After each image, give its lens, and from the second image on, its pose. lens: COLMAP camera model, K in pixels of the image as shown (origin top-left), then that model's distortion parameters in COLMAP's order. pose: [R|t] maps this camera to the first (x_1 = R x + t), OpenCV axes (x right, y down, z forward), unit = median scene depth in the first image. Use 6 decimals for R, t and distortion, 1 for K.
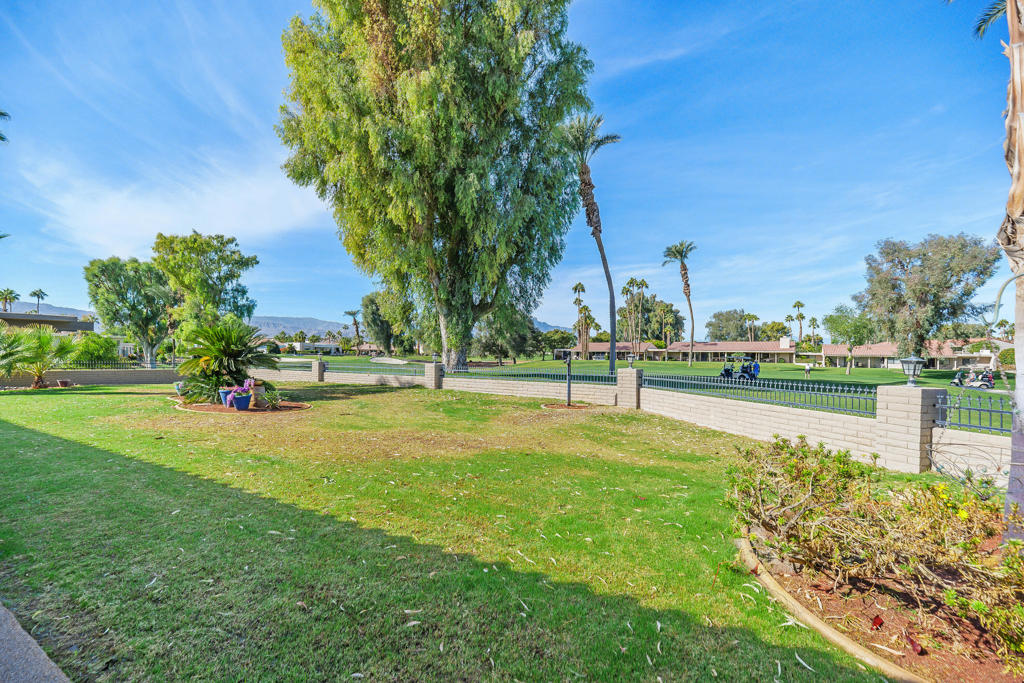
lens RADIAL K [[463.9, 0, 508.3], [0, 463.9, 349.2], [0, 0, 1]] dist [0.019233, 0.000027]
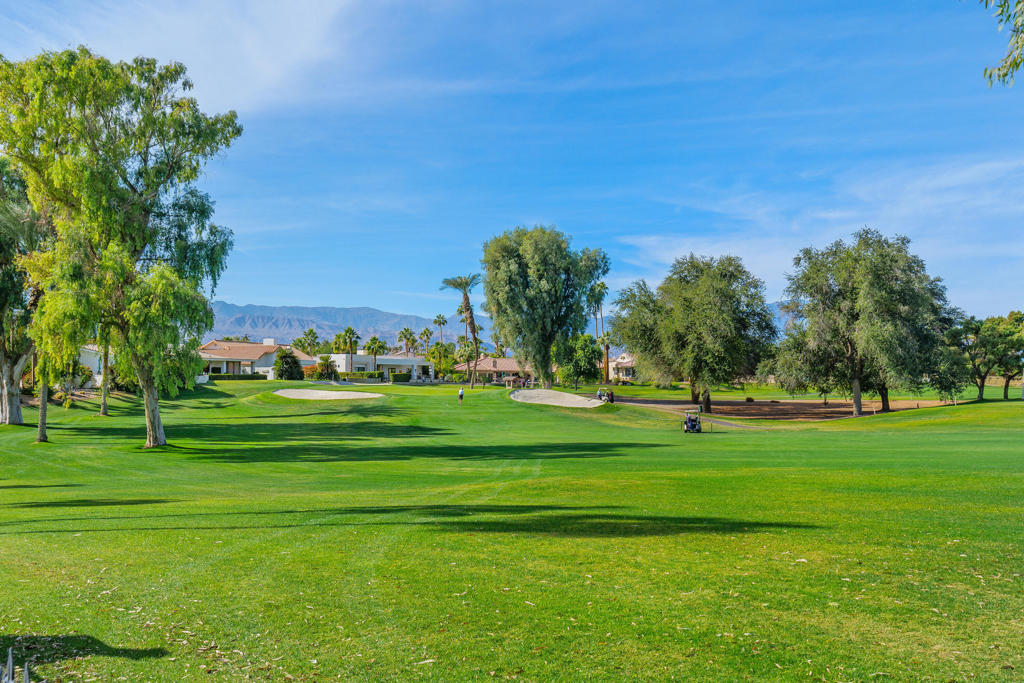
lens RADIAL K [[991.4, 0, 526.5], [0, 991.4, 370.9], [0, 0, 1]] dist [-0.010031, 0.000000]
pose [[0.970990, 0.000337, -0.239118, -0.094332], [-0.000327, 1.000000, 0.000080, 0.002113], [0.239118, 0.000000, 0.970990, 0.215326]]
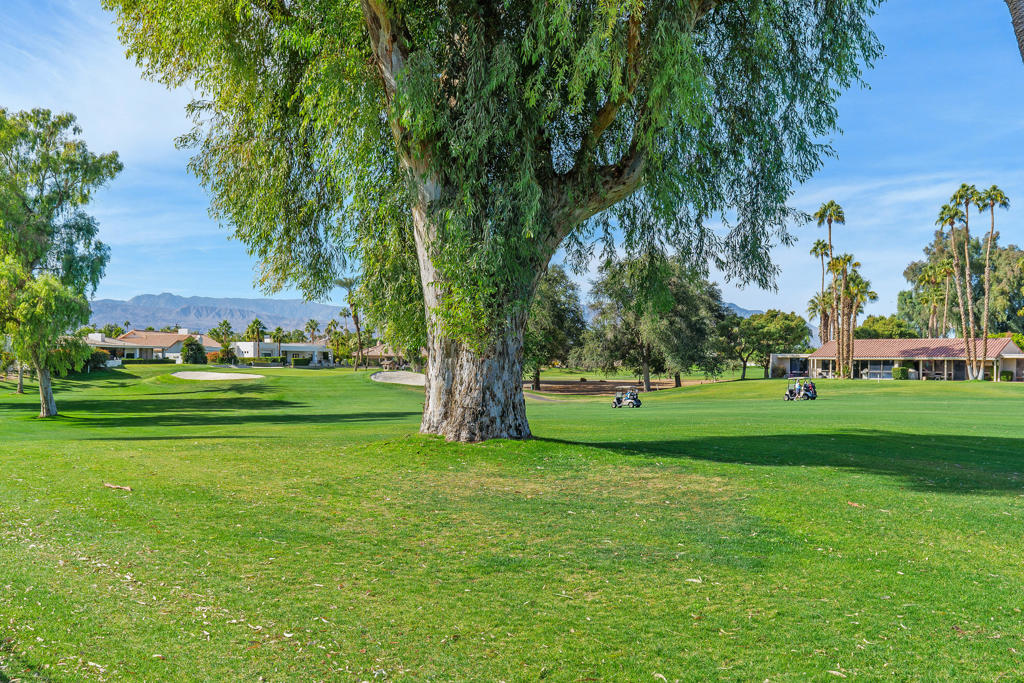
lens RADIAL K [[874.6, 0, 512.6], [0, 874.6, 343.2], [0, 0, 1]] dist [0.013572, -0.008634]
pose [[0.986096, -0.002245, -0.166159, -0.004475], [-0.000162, 0.999895, -0.014470, 0.001678], [0.166174, 0.014296, 0.985993, 0.148866]]
